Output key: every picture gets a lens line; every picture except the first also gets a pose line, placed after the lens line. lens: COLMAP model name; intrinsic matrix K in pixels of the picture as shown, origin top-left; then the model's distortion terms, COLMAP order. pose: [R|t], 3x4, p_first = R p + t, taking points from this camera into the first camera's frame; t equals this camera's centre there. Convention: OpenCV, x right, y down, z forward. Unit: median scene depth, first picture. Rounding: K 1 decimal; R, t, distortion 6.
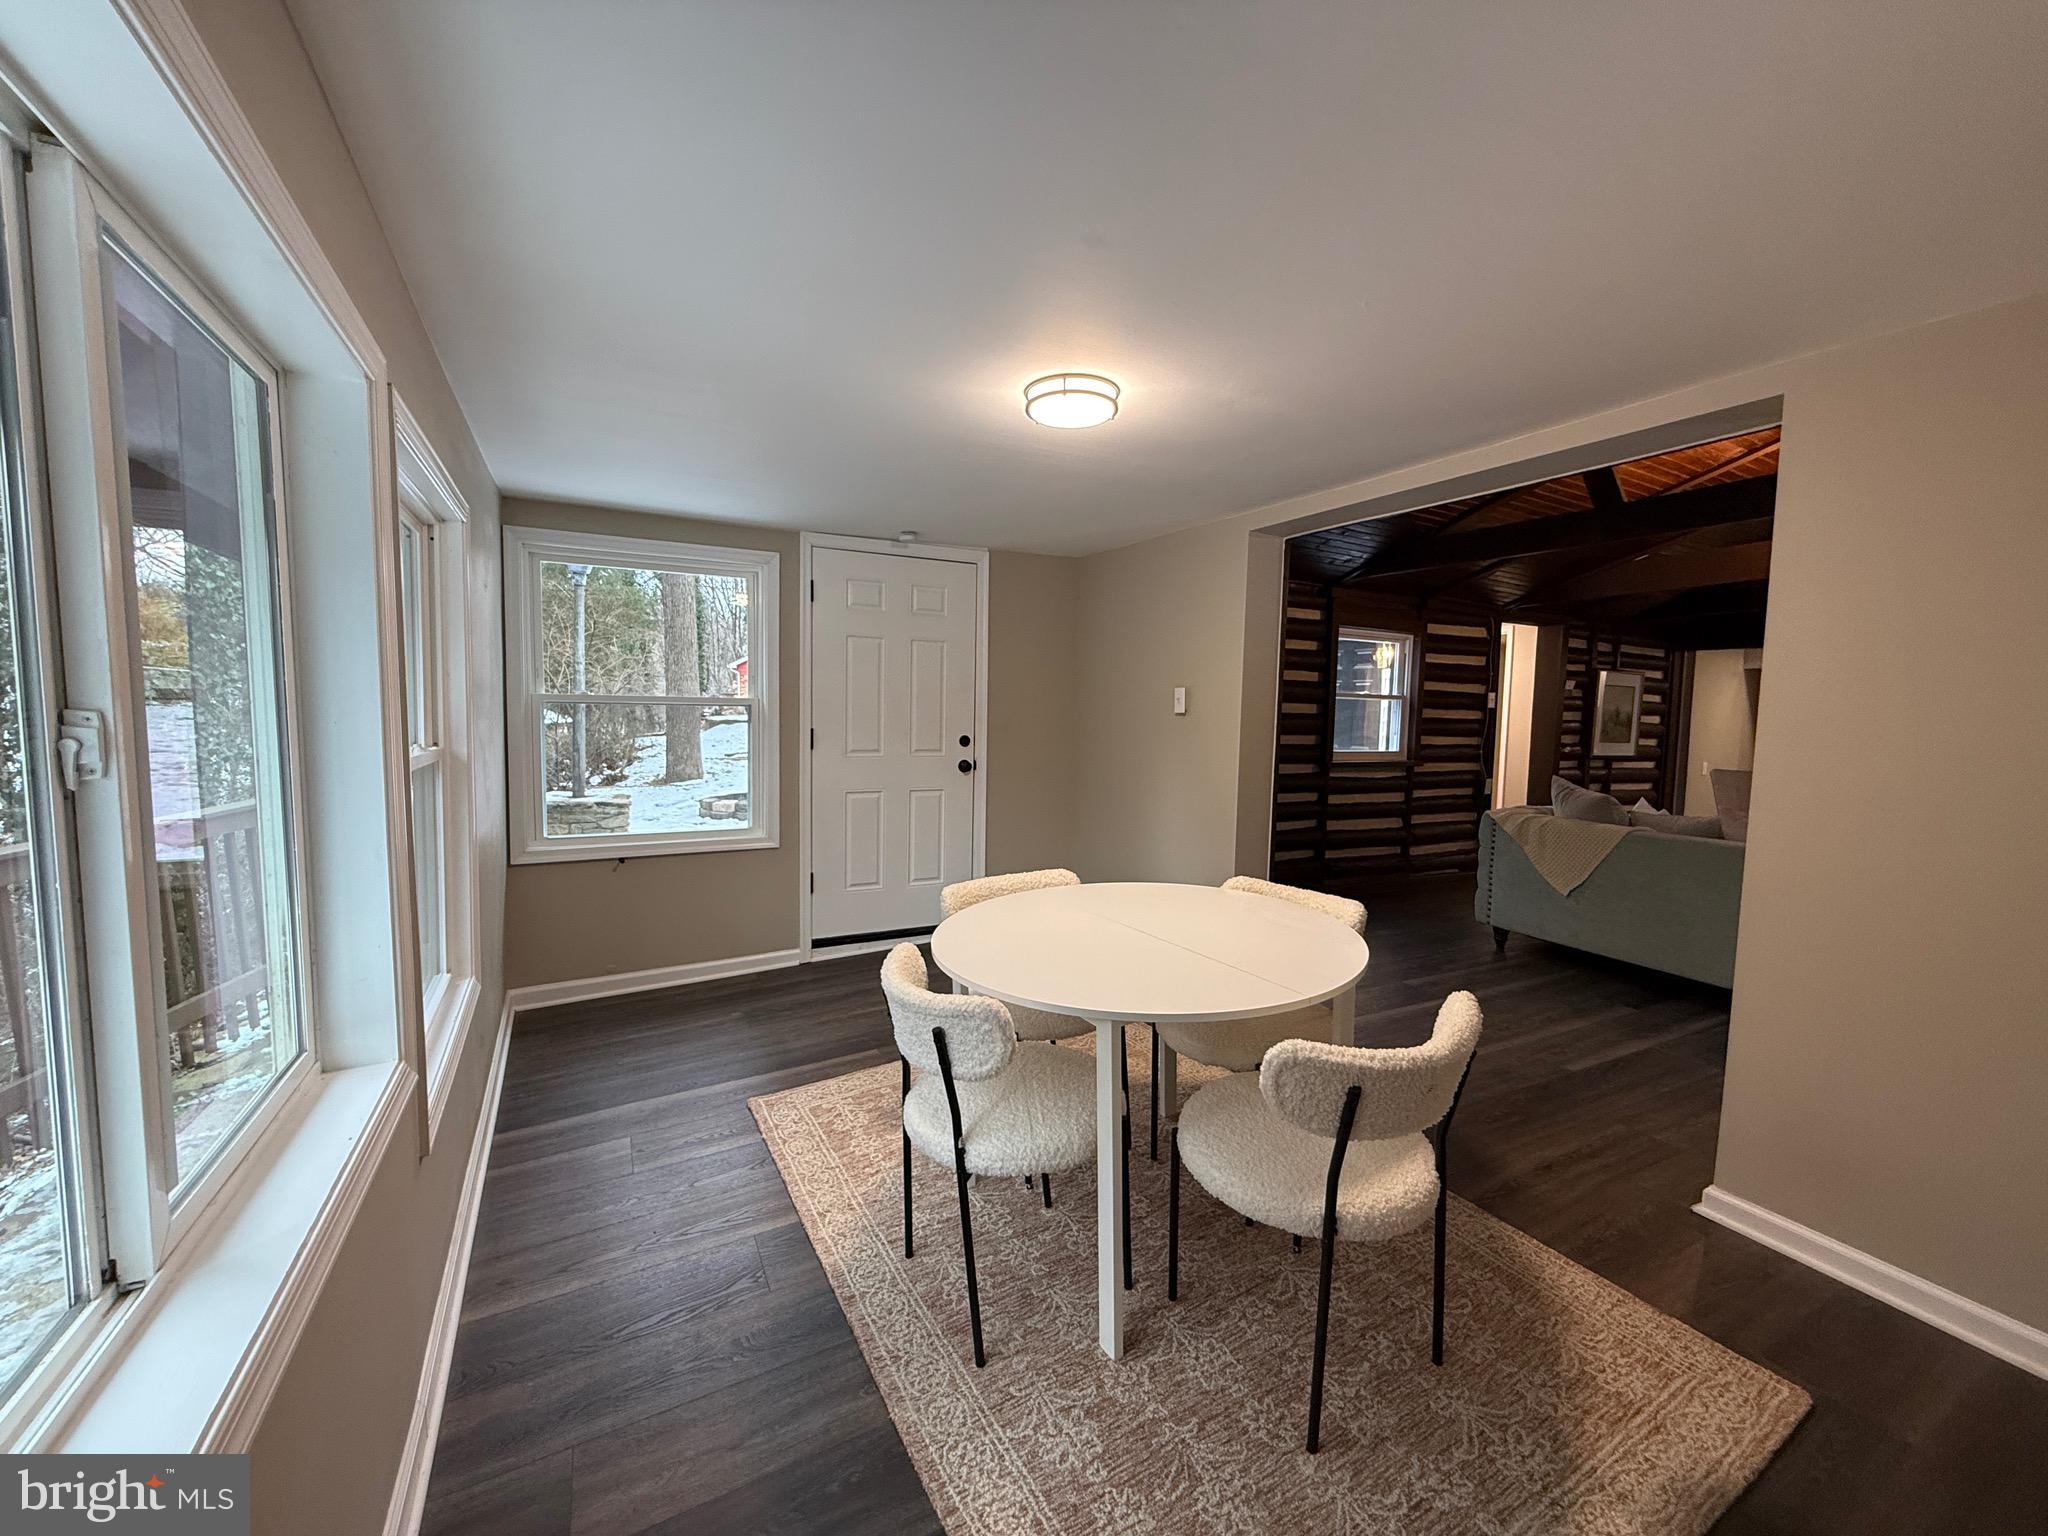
lens RADIAL K [[815.2, 0, 1019.2], [0, 815.2, 770.7], [0, 0, 1]] dist [0.000744, 0.000789]
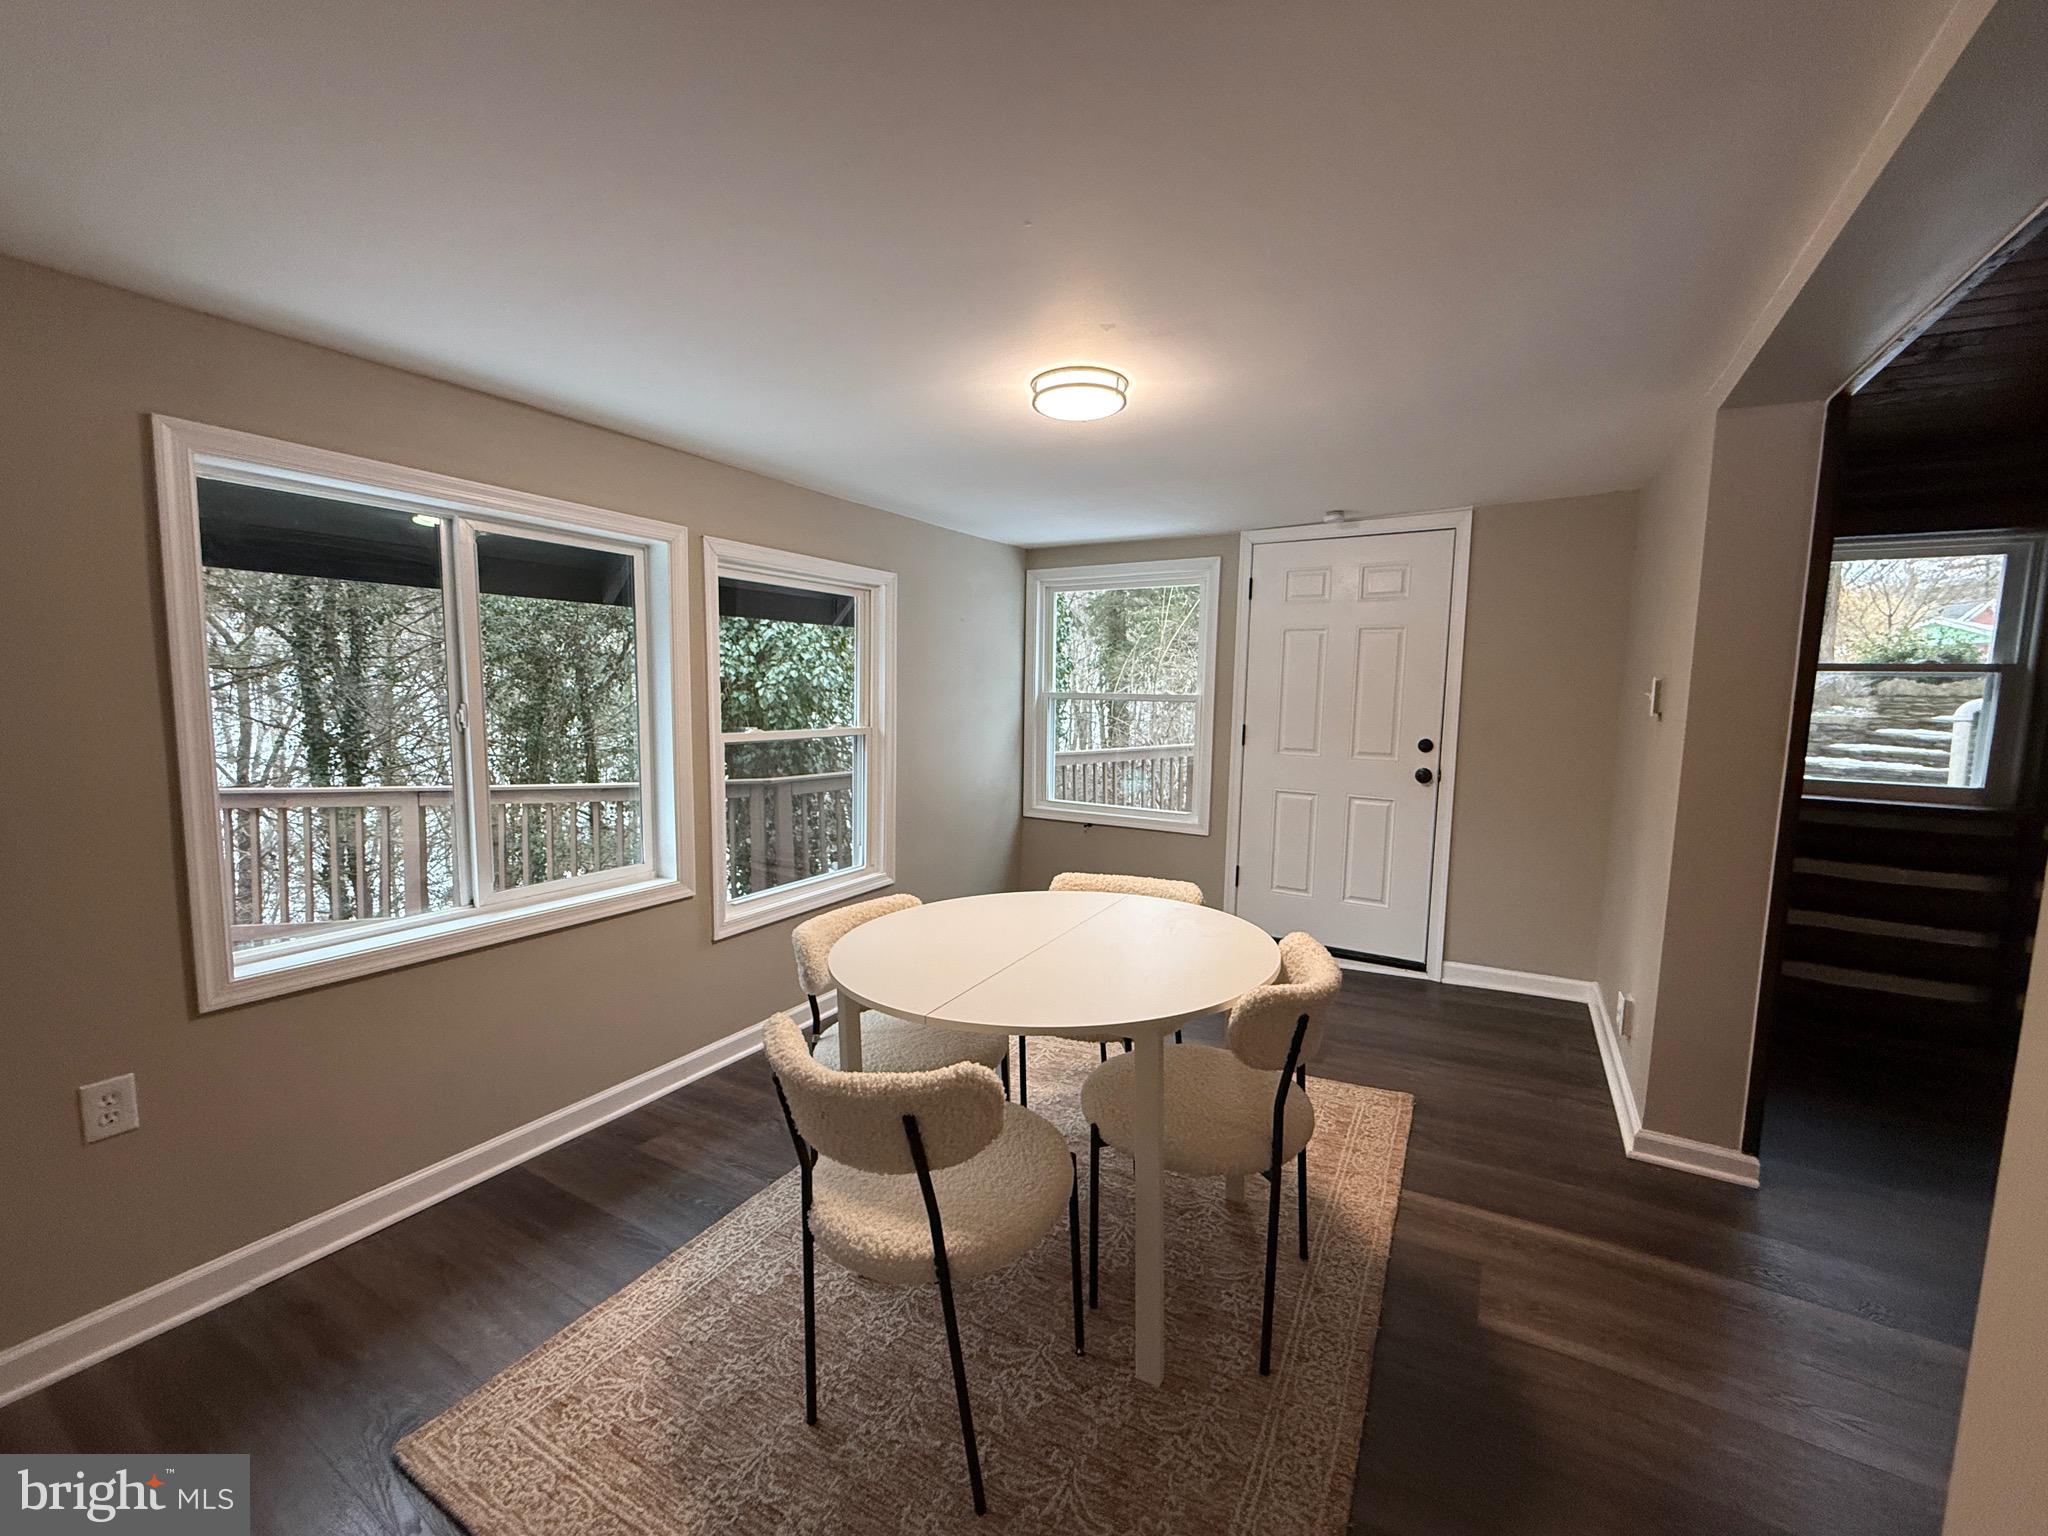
lens RADIAL K [[815.2, 0, 1019.2], [0, 815.2, 770.7], [0, 0, 1]] dist [0.000744, 0.000789]
pose [[0.519769, 0.077033, -0.850827, 0.320597], [-0.072551, 0.996309, 0.045883, -0.014381], [0.851220, 0.037879, 0.523440, 0.158403]]
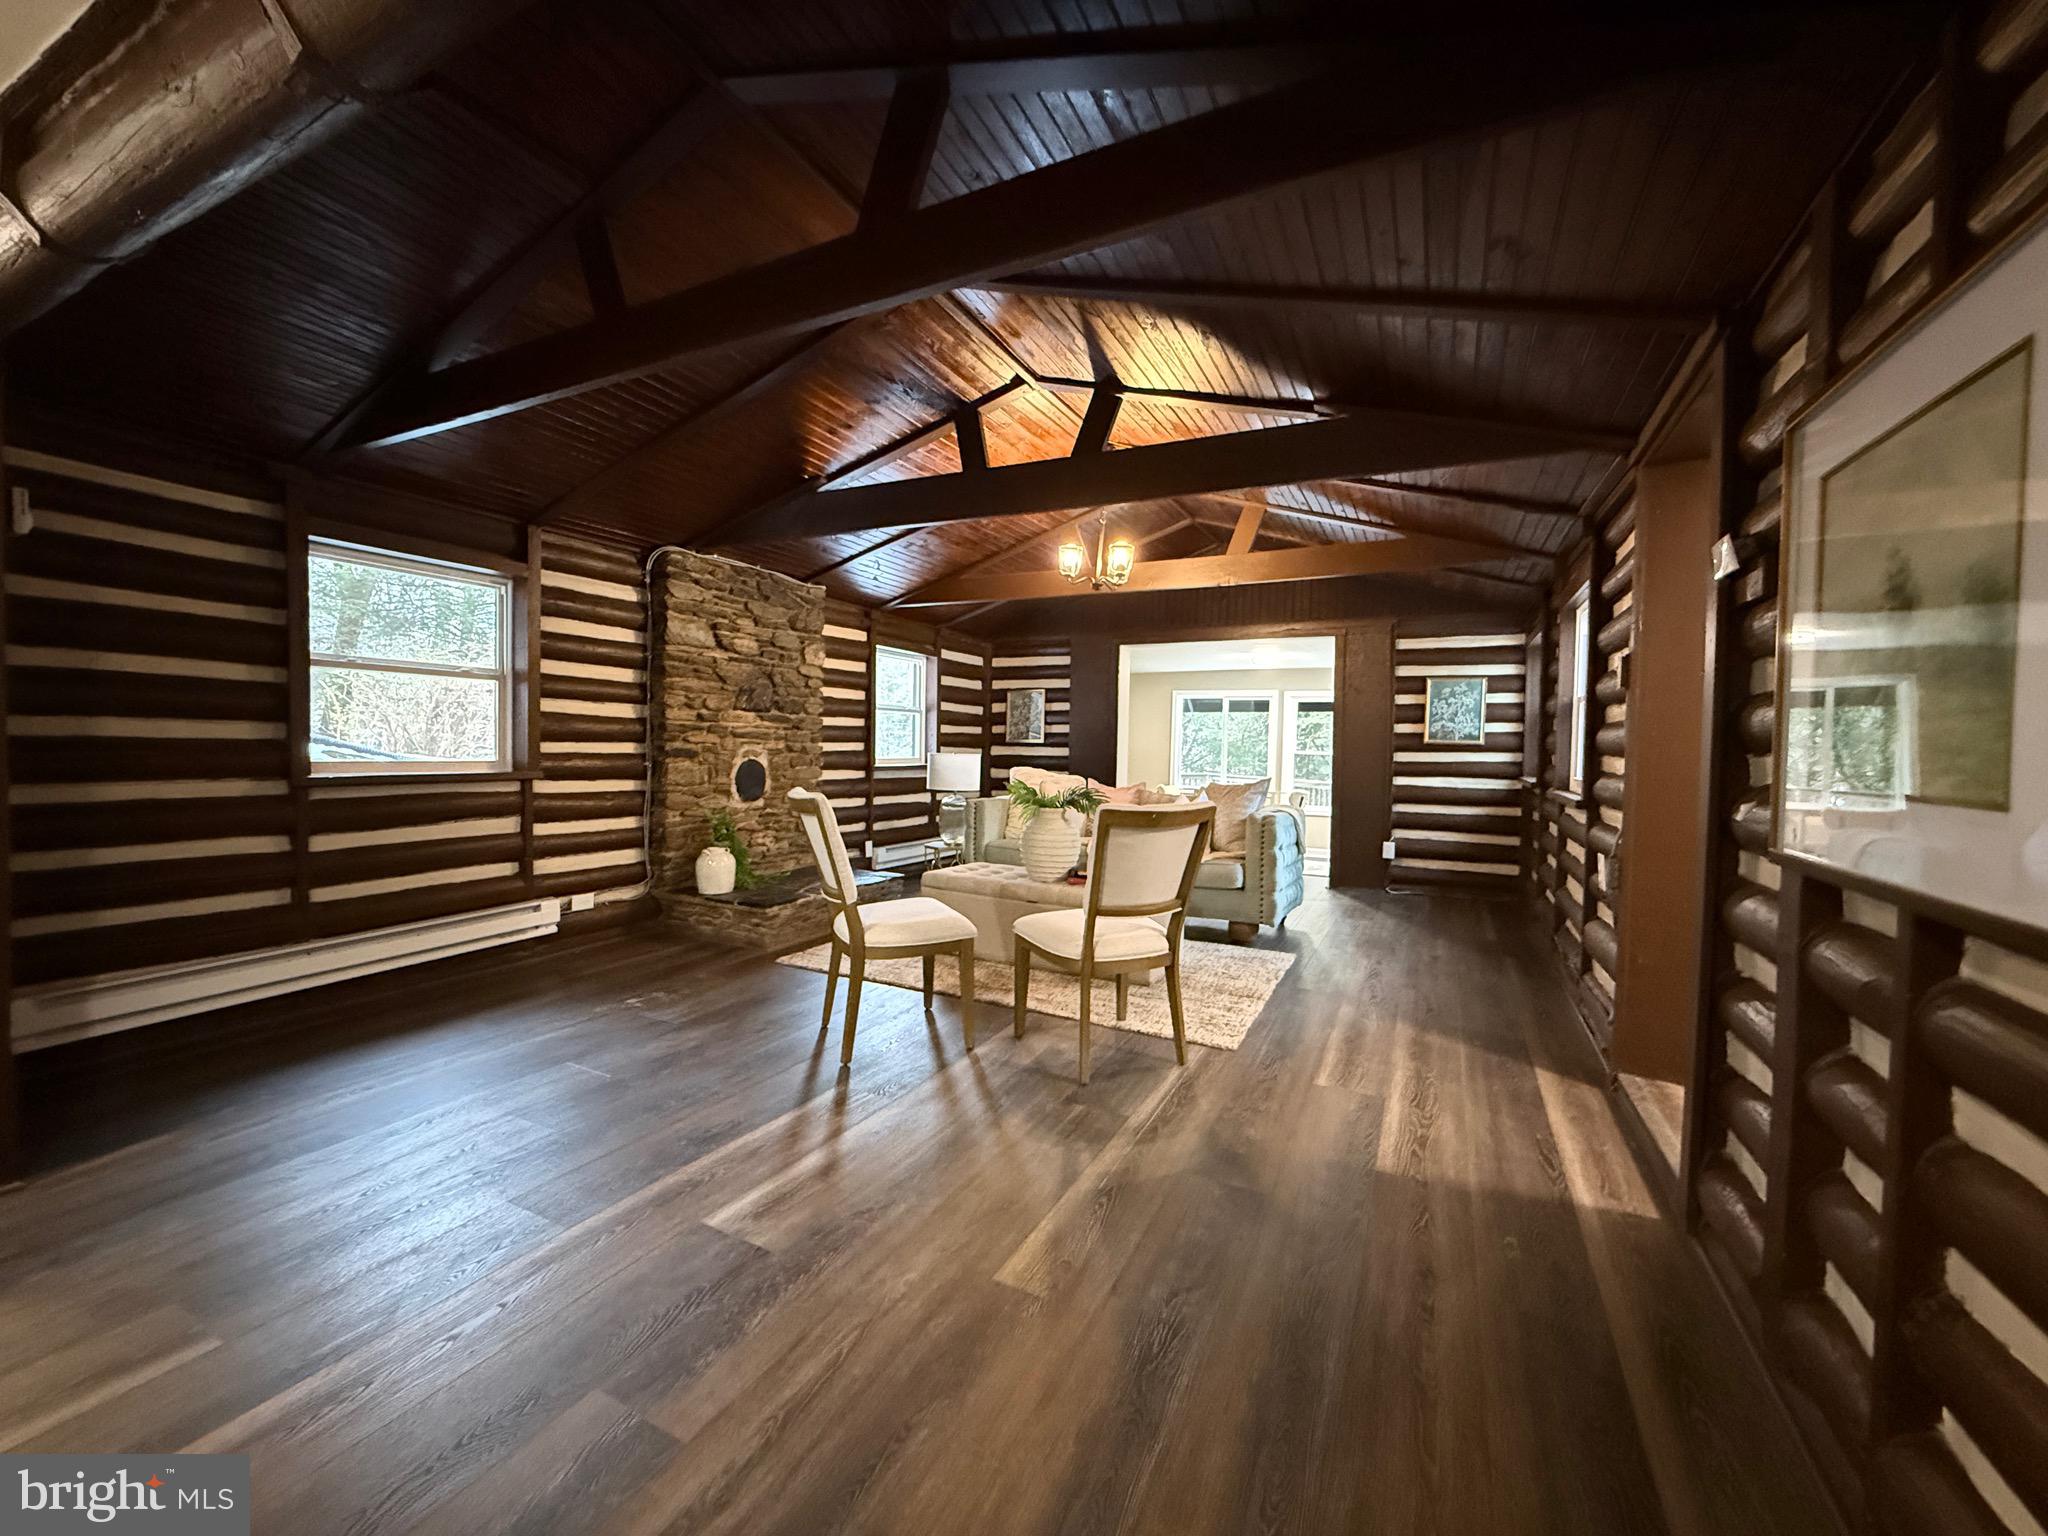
lens RADIAL K [[815.2, 0, 1019.2], [0, 815.2, 770.7], [0, 0, 1]] dist [0.000744, 0.000789]
pose [[-0.813673, -0.018526, -0.581027, 1.145209], [-0.080497, 0.993454, 0.081052, -0.046625], [0.575722, 0.112721, -0.809838, 1.237919]]
